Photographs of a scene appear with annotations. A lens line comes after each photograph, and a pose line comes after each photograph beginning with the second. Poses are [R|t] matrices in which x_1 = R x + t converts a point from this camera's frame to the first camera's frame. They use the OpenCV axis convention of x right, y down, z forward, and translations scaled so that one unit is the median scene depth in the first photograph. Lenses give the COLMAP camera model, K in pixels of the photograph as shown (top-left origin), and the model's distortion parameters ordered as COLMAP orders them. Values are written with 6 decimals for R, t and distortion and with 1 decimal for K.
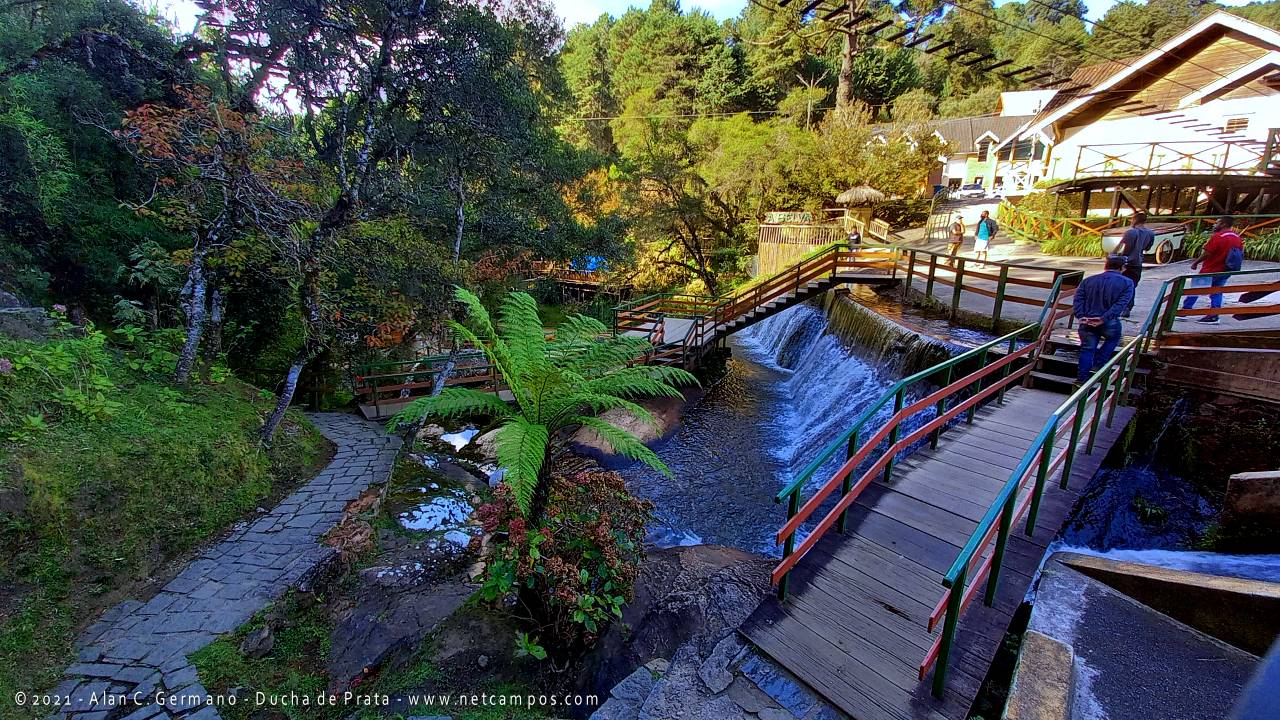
lens RADIAL K [[501.2, 0, 633.2], [0, 501.2, 354.3], [0, 0, 1]] dist [0.010644, -0.014037]
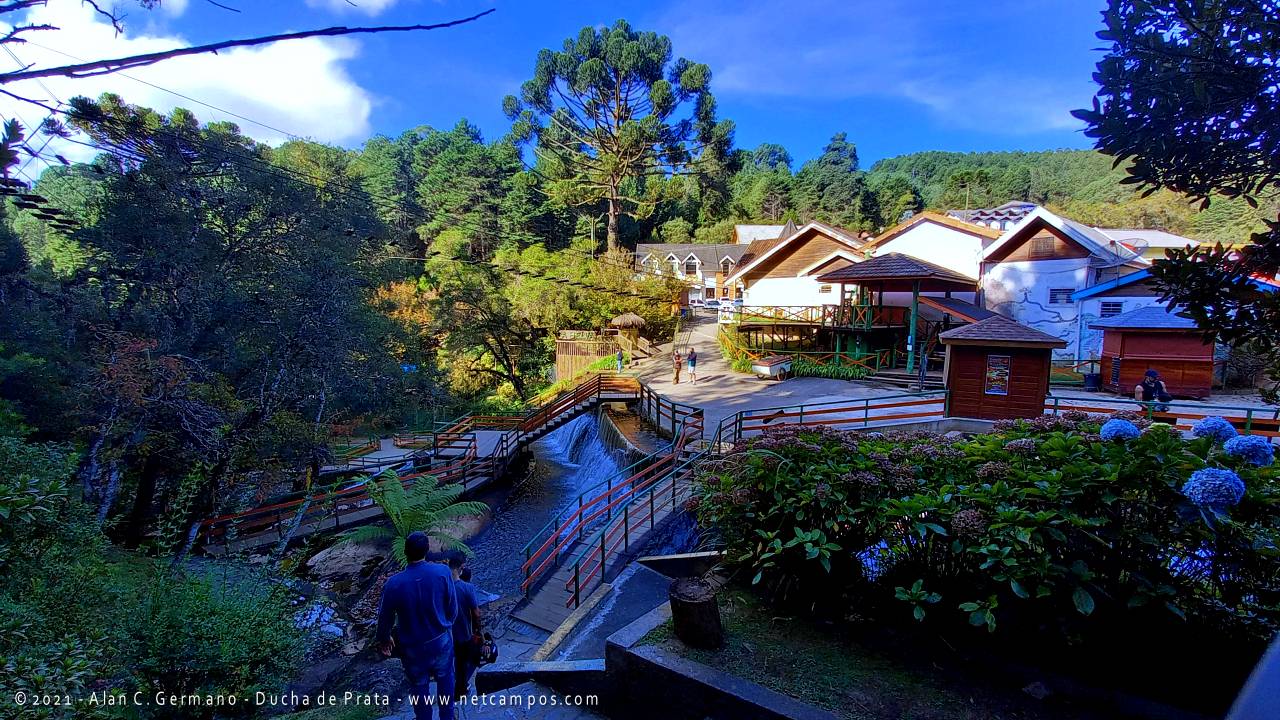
lens RADIAL K [[501.2, 0, 633.2], [0, 501.2, 354.3], [0, 0, 1]] dist [0.010644, -0.014037]
pose [[0.935210, -0.032966, 0.352554, -0.004510], [0.088527, 0.985806, -0.142654, -0.032752], [-0.342848, 0.164622, 0.924854, -0.191054]]
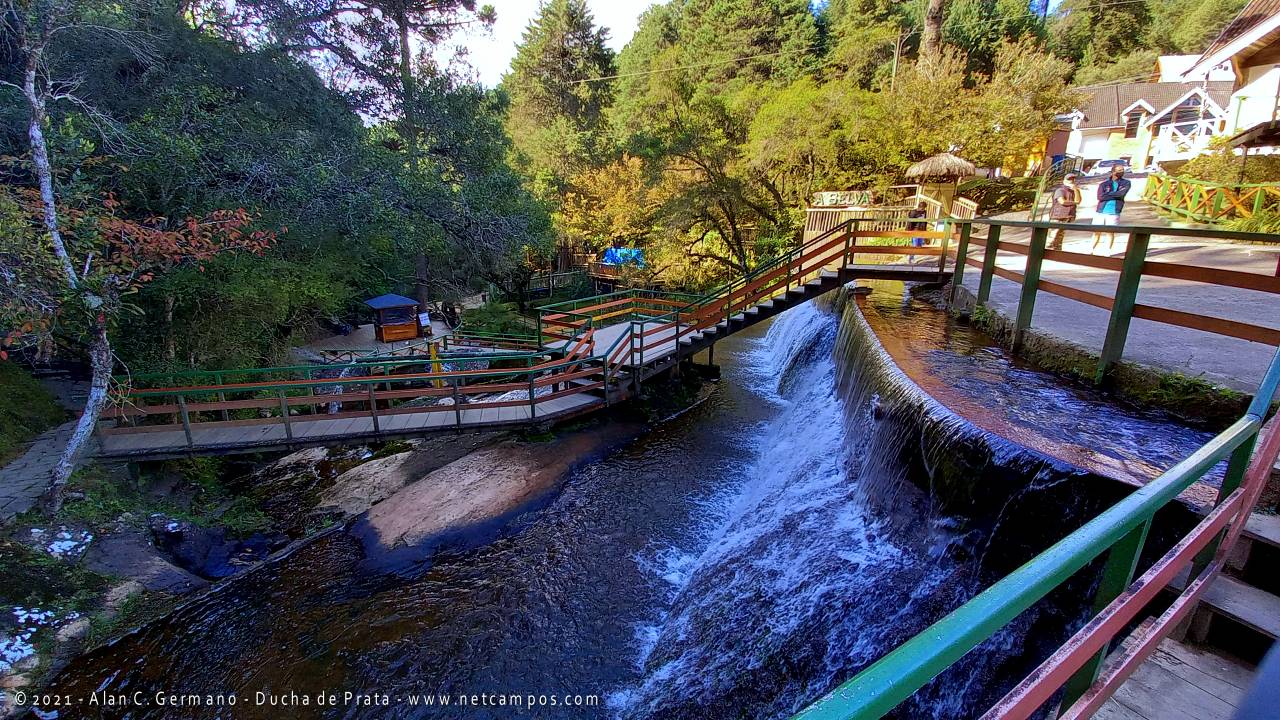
lens RADIAL K [[501.2, 0, 633.2], [0, 501.2, 354.3], [0, 0, 1]] dist [0.010644, -0.014037]
pose [[0.984523, 0.048118, -0.168522, 0.125642], [-0.047497, 0.998842, 0.007714, -0.018865], [0.168698, 0.000410, 0.985668, 0.163550]]
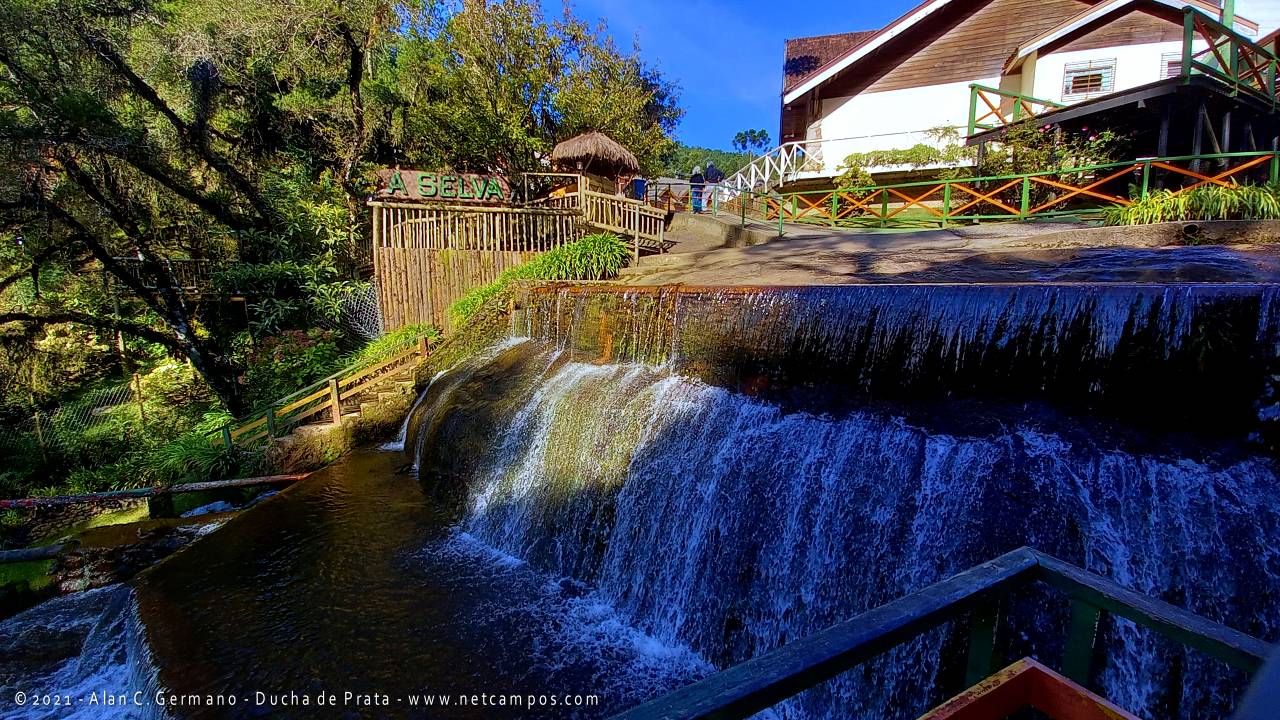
lens RADIAL K [[501.2, 0, 633.2], [0, 501.2, 354.3], [0, 0, 1]] dist [0.010644, -0.014037]
pose [[0.633671, -0.099398, 0.767190, 0.075793], [0.195182, 0.980170, -0.034221, -0.091489], [-0.748575, 0.171426, 0.640506, 0.621958]]
